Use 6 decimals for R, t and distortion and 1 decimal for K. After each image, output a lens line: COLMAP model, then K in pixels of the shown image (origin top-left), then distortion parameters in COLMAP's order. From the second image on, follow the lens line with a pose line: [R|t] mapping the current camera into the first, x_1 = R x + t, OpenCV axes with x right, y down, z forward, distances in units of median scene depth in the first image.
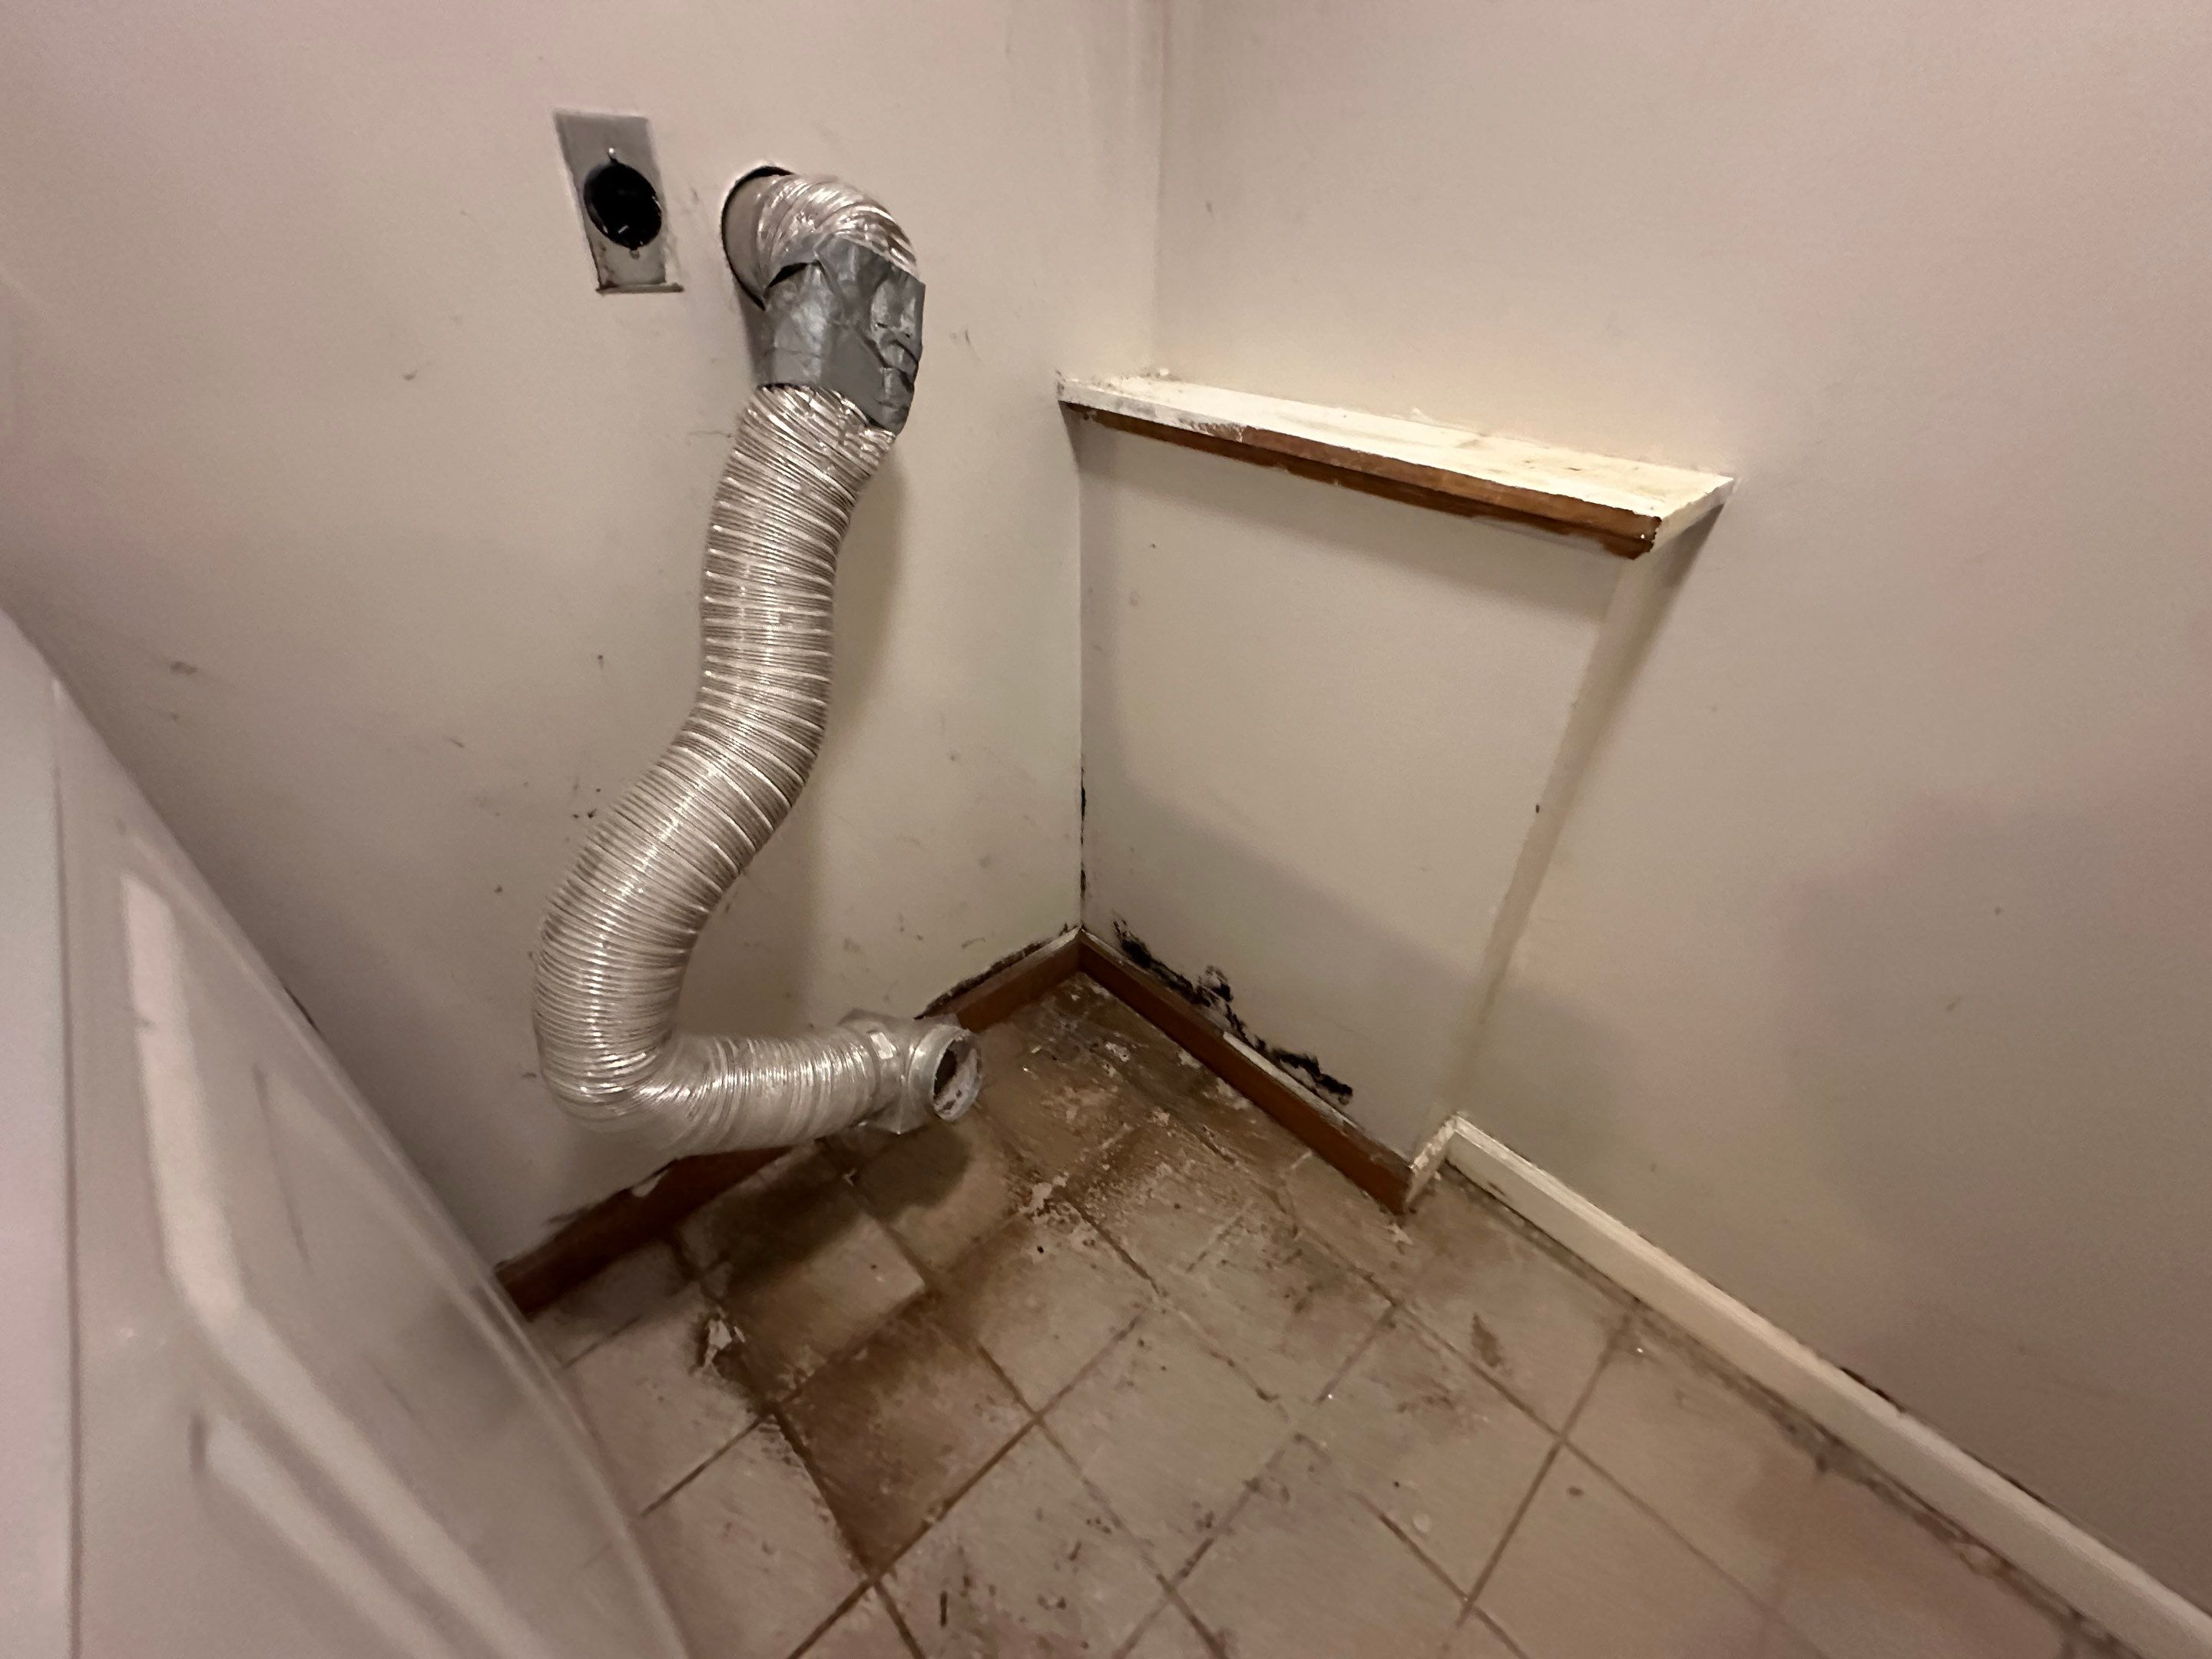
lens RADIAL K [[886.4, 0, 1112.0], [0, 886.4, 823.2], [0, 0, 1]] dist [-0.009806, -0.000220]
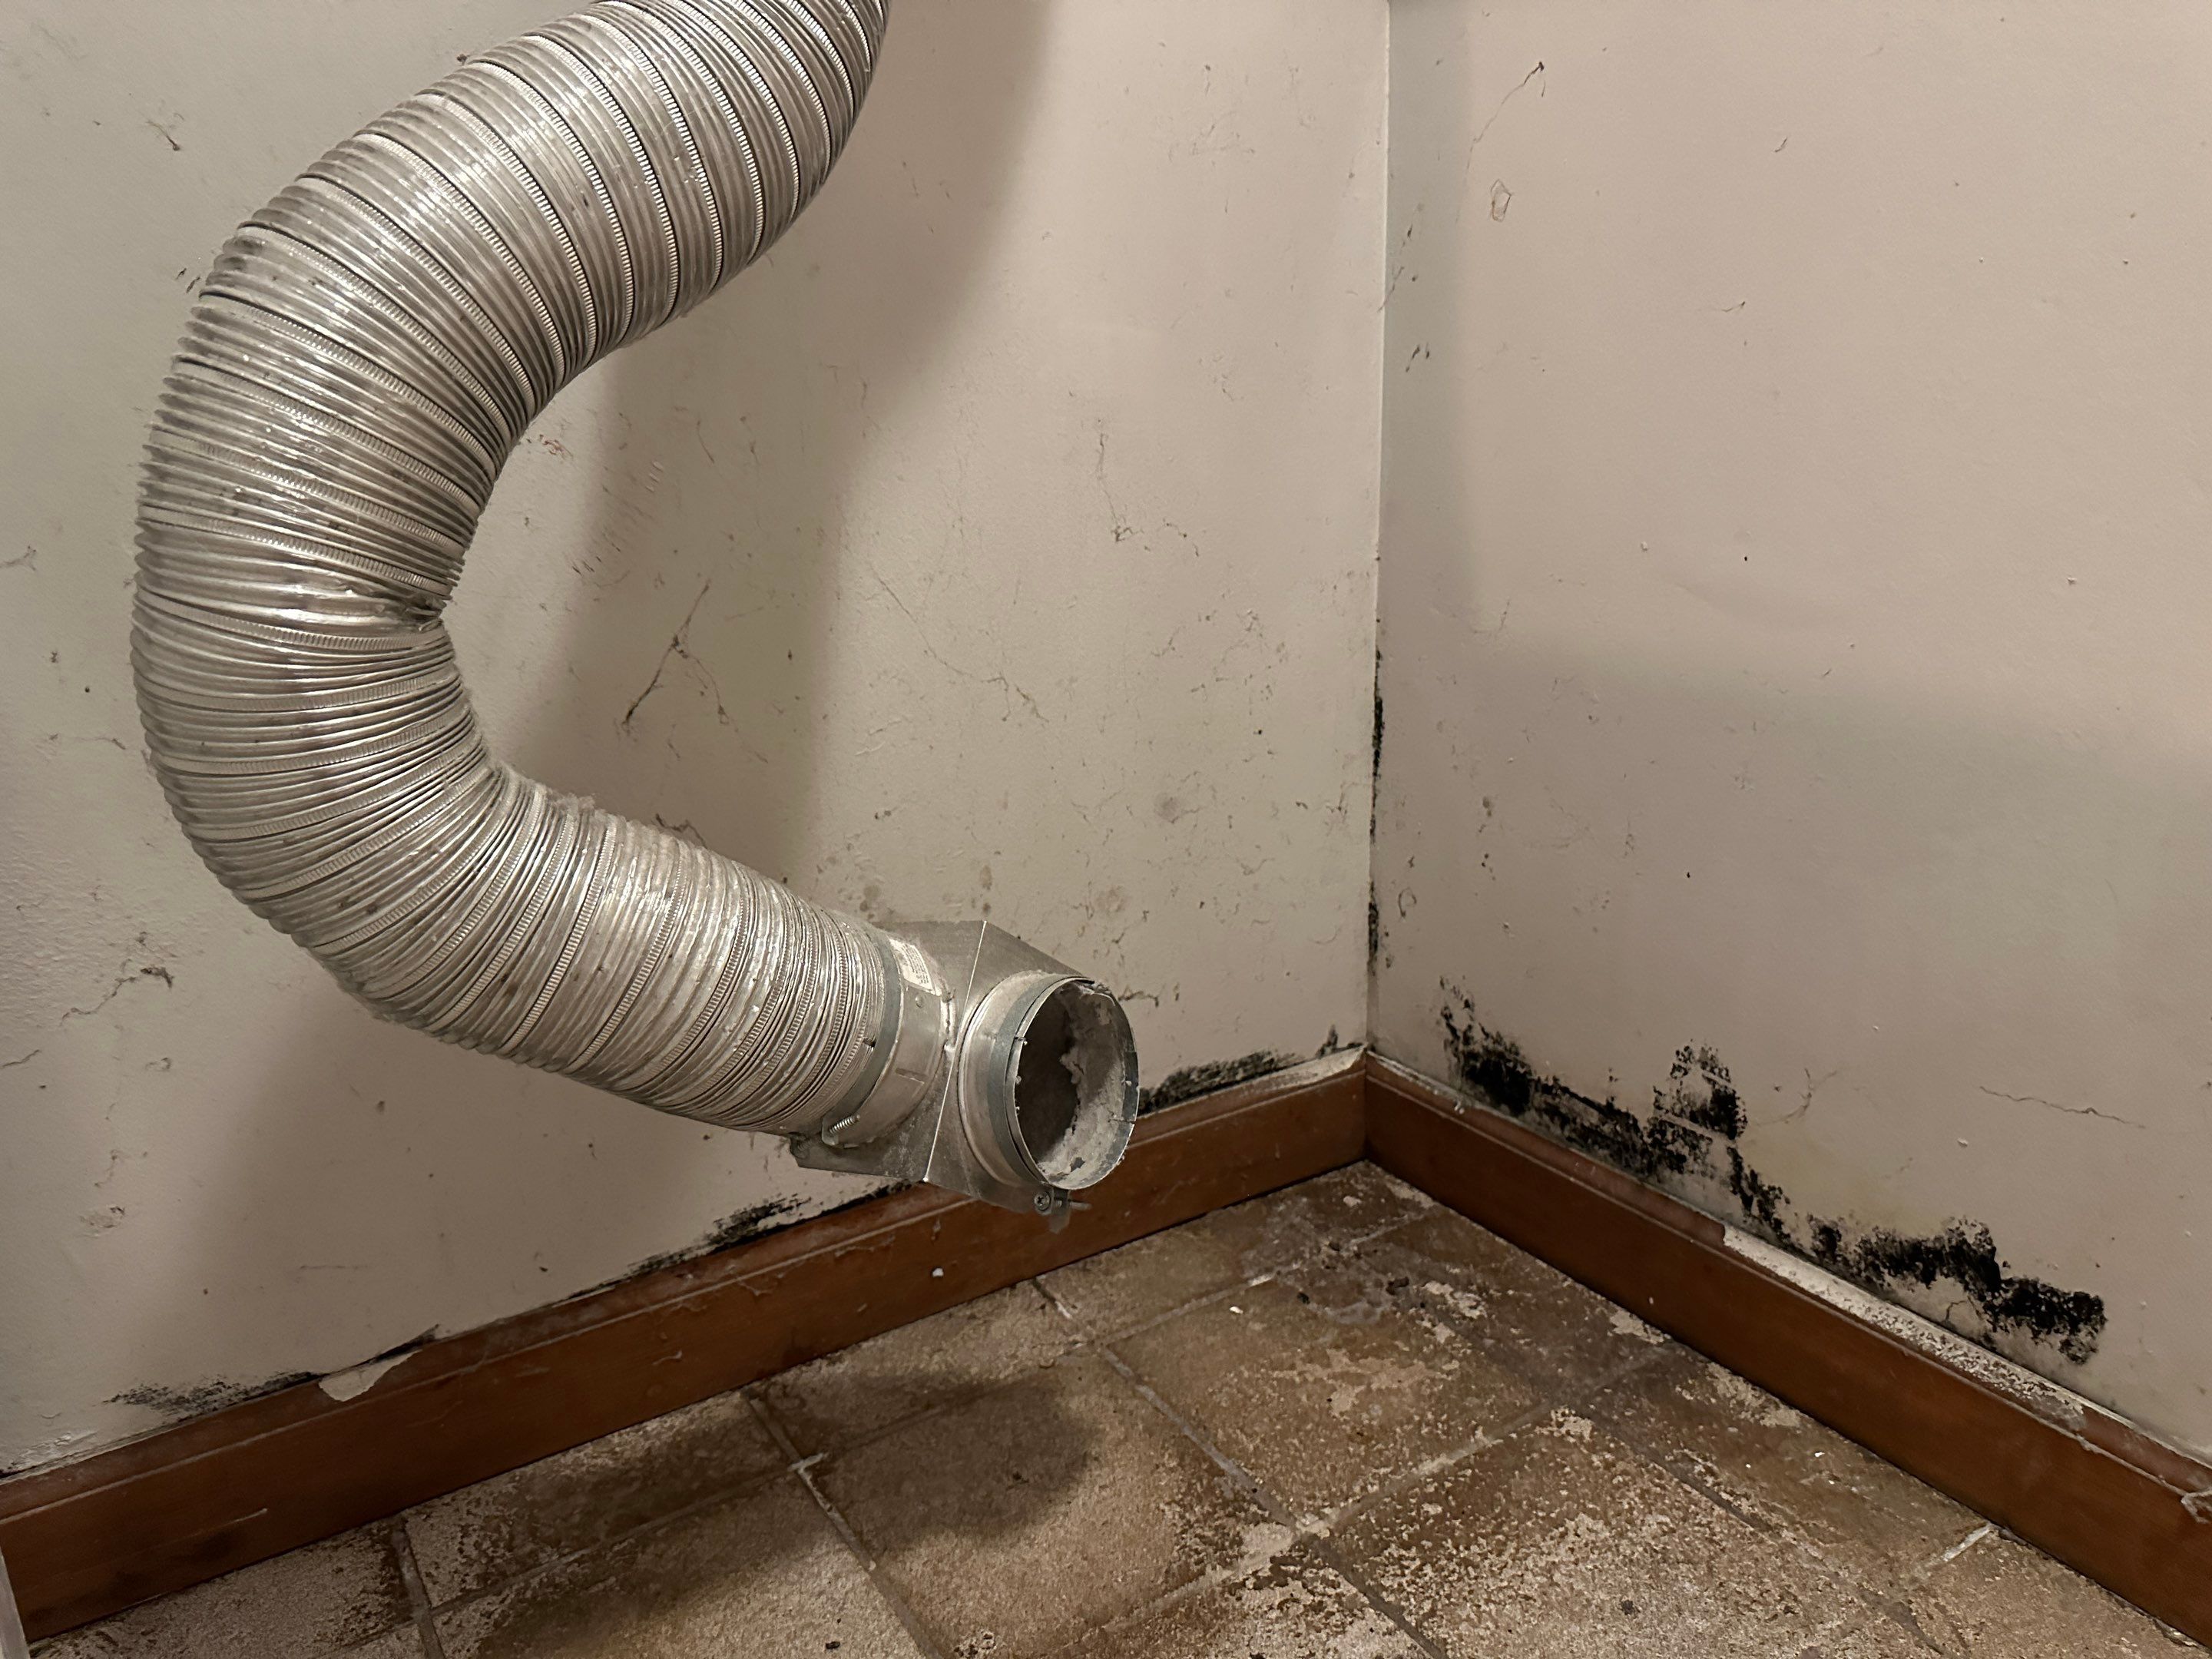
lens RADIAL K [[1581.8, 0, 1105.4], [0, 1581.8, 812.6], [0, 0, 1]] dist [0.029438, -0.054430]
pose [[0.981789, 0.005529, -0.189896, -0.017430], [-0.066400, 0.946520, -0.315737, 0.333290], [0.177995, 0.322597, 0.929650, 0.226037]]
